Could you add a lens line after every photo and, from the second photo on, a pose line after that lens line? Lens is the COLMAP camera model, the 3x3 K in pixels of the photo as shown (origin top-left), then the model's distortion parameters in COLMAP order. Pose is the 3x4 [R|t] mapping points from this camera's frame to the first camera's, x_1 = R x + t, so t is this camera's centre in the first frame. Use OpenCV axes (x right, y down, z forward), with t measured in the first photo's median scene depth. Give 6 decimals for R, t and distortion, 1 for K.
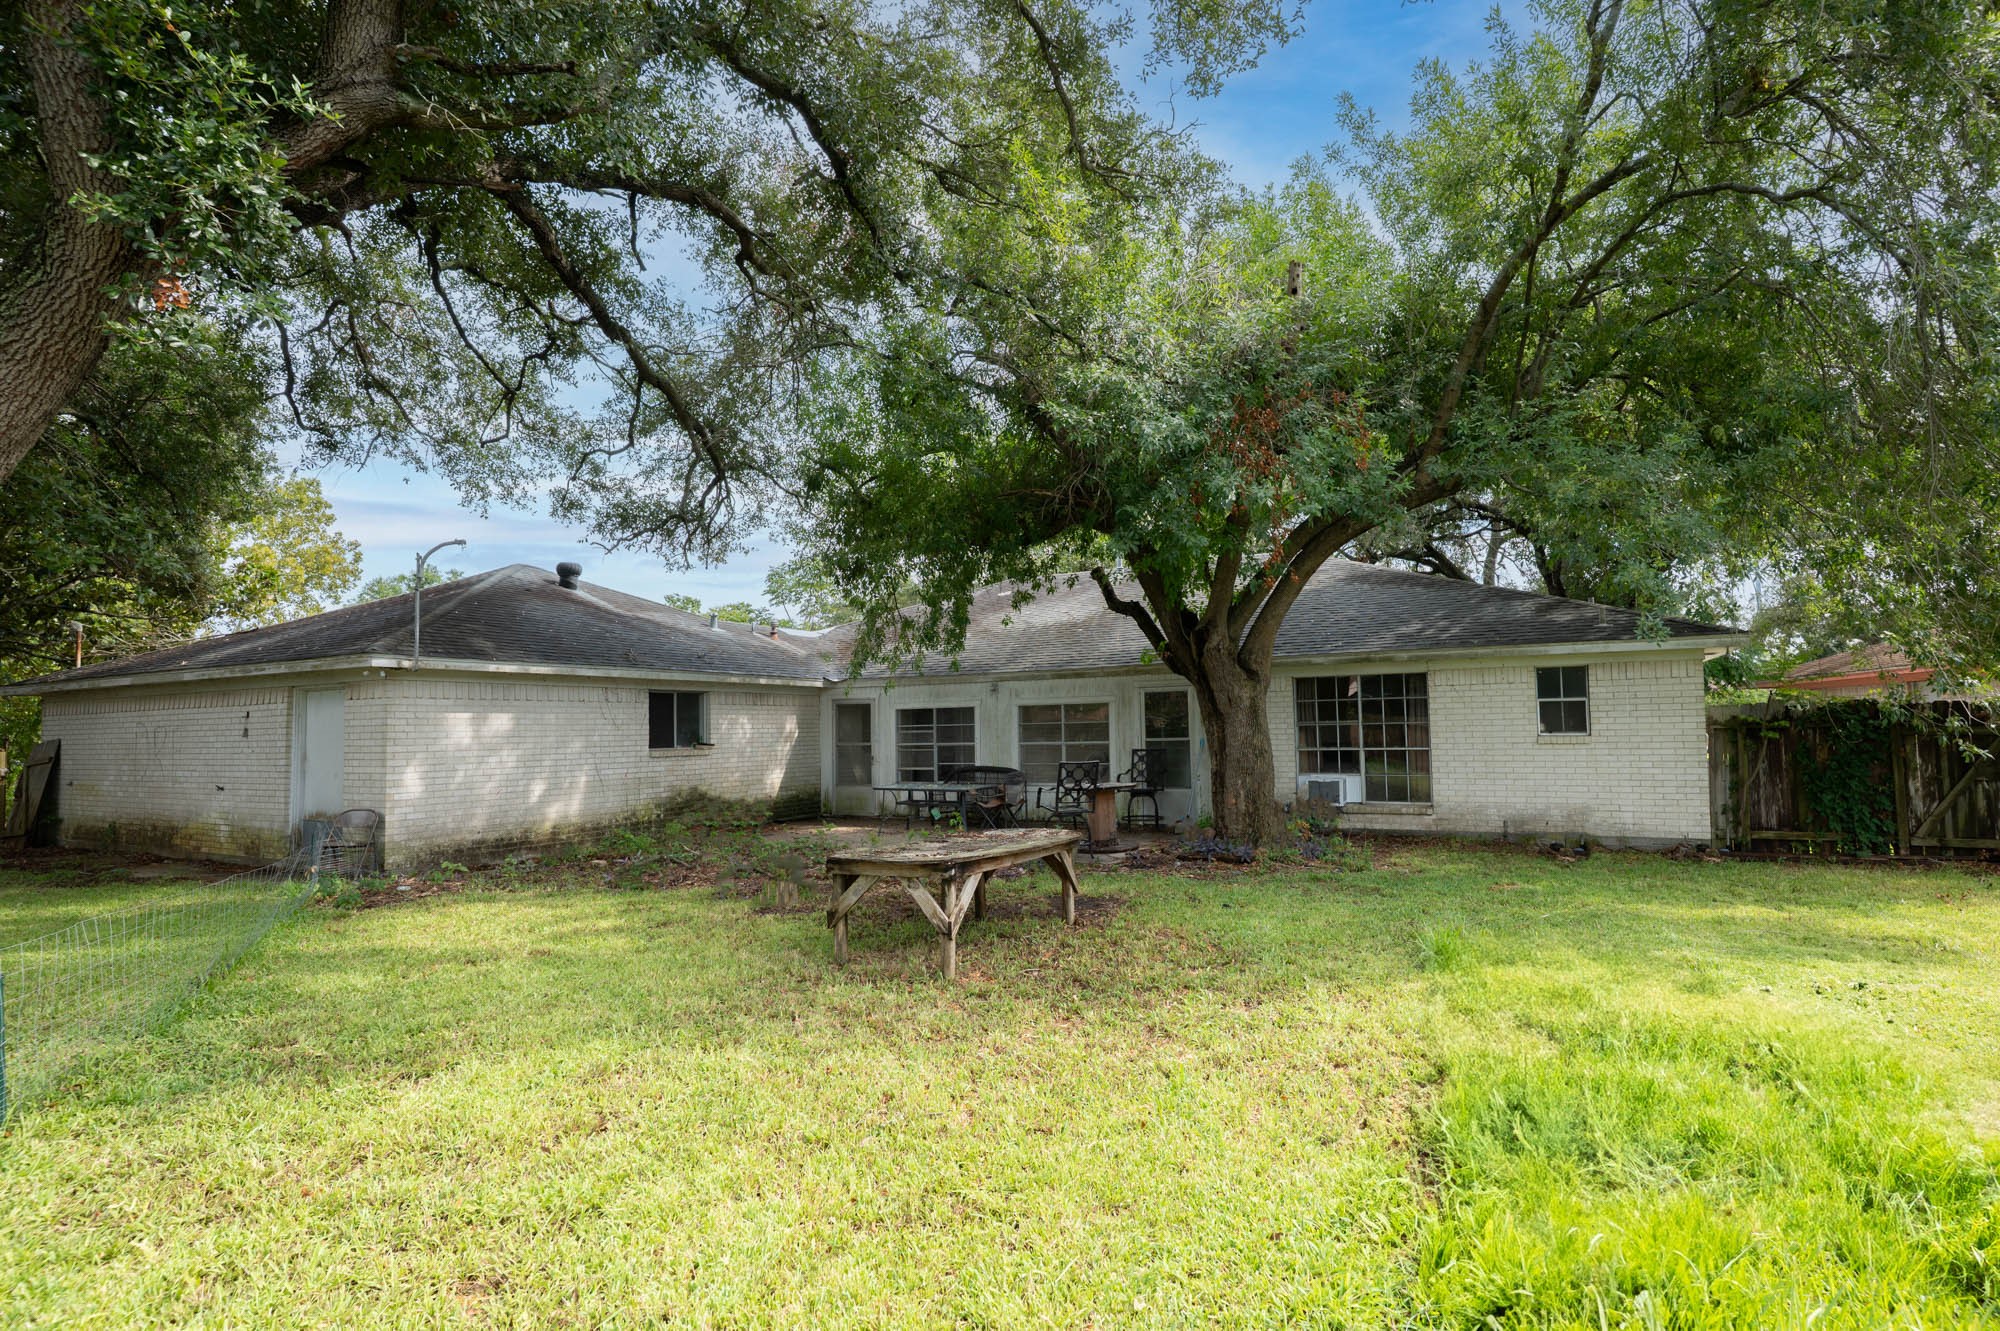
lens RADIAL K [[966.6, 0, 995.3], [0, 966.6, 678.7], [0, 0, 1]] dist [0.002140, 0.000664]
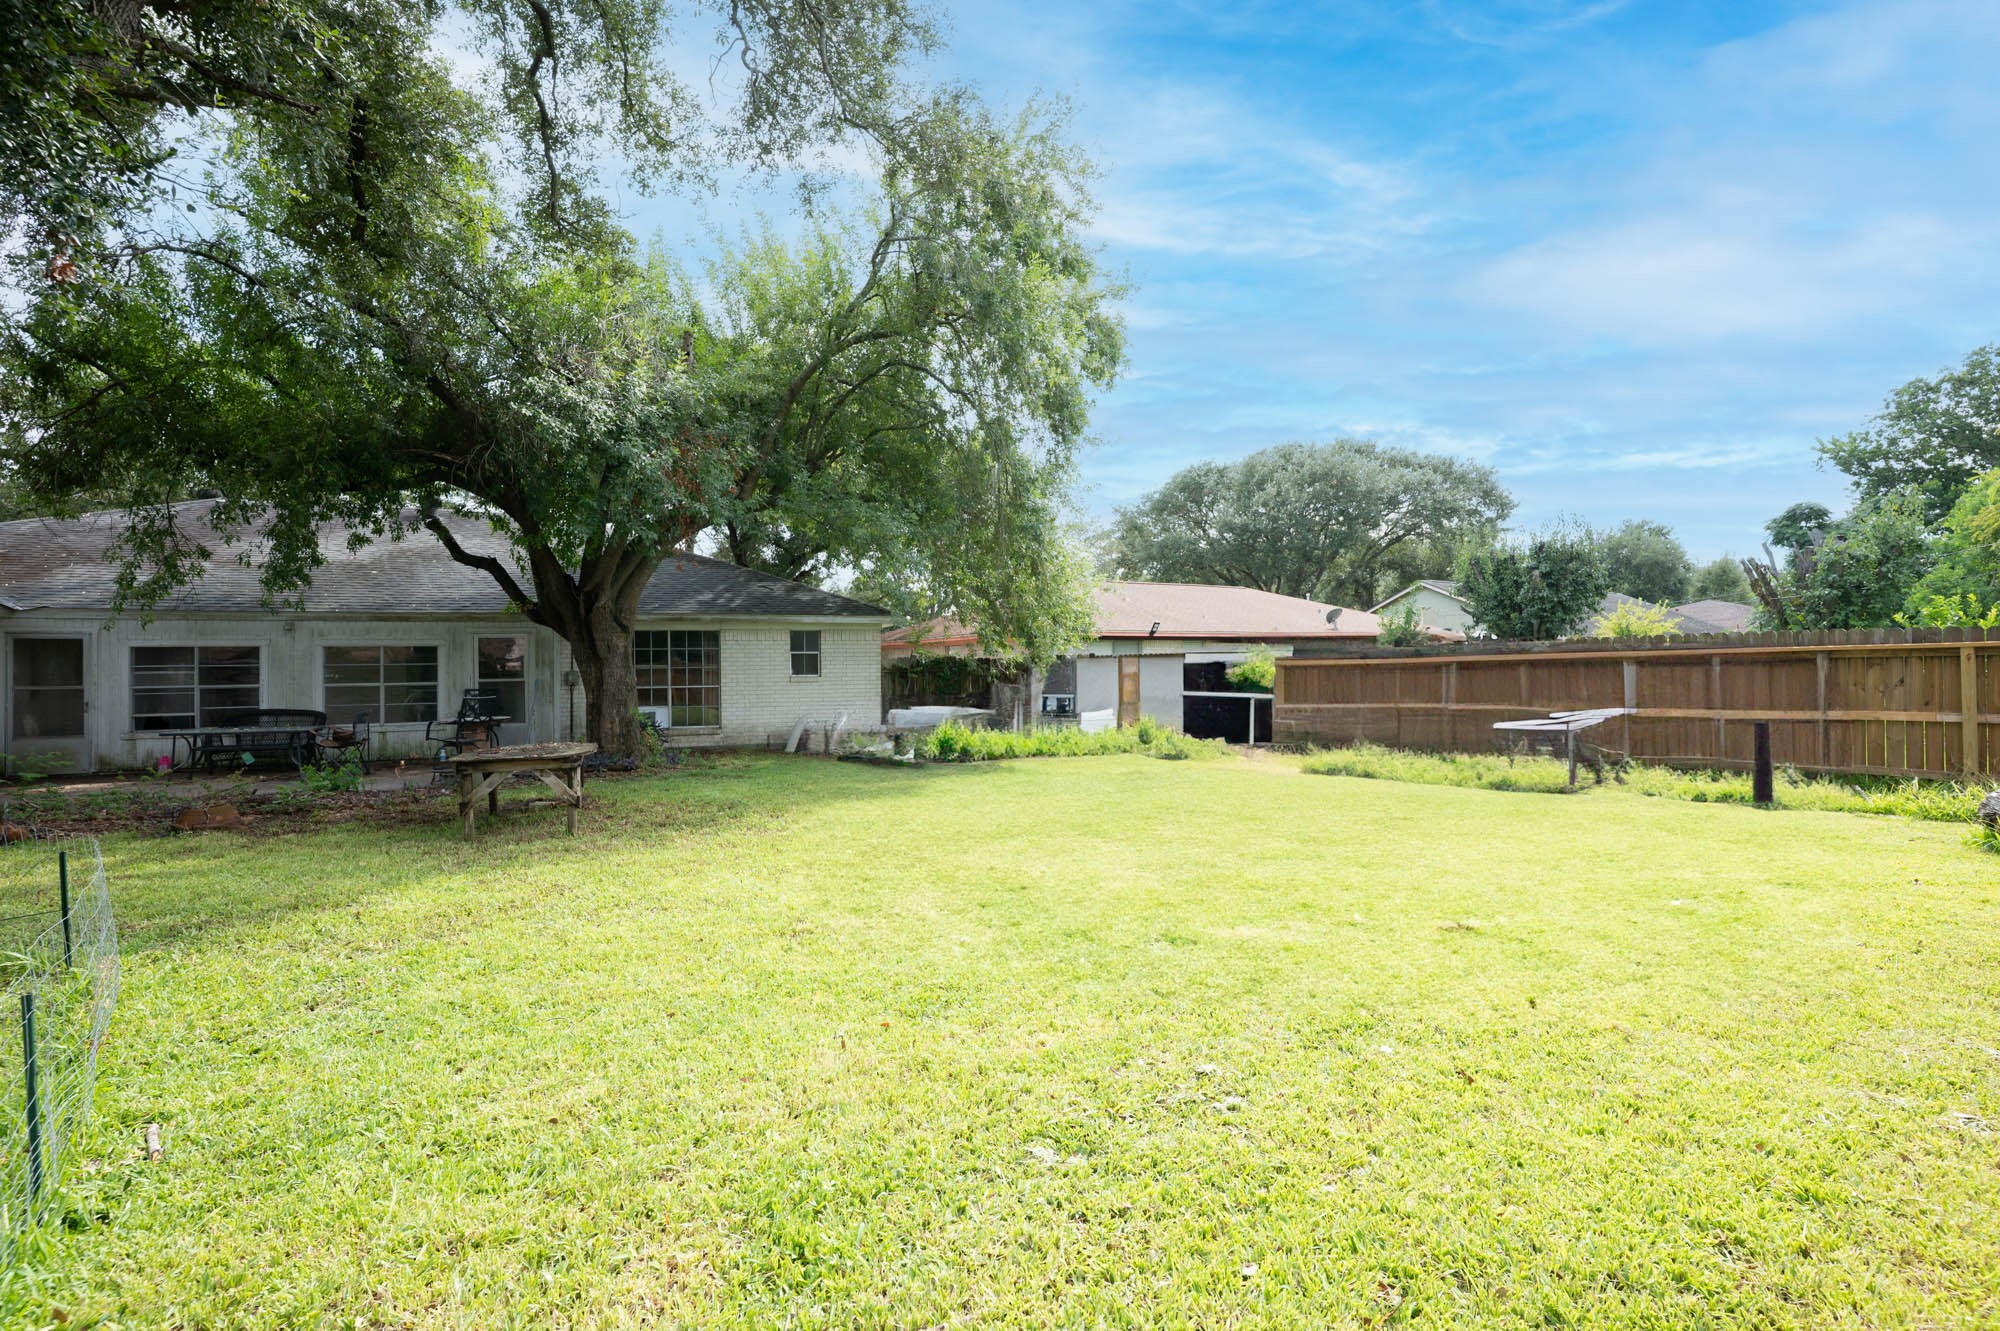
lens RADIAL K [[966.6, 0, 1002.2], [0, 966.6, 664.3], [0, 0, 1]] dist [0.002140, 0.000664]
pose [[0.647803, 0.012280, 0.761709, -0.330520], [-0.041343, 0.998963, 0.019056, -0.001430], [-0.760686, -0.043836, 0.647639, -0.191016]]
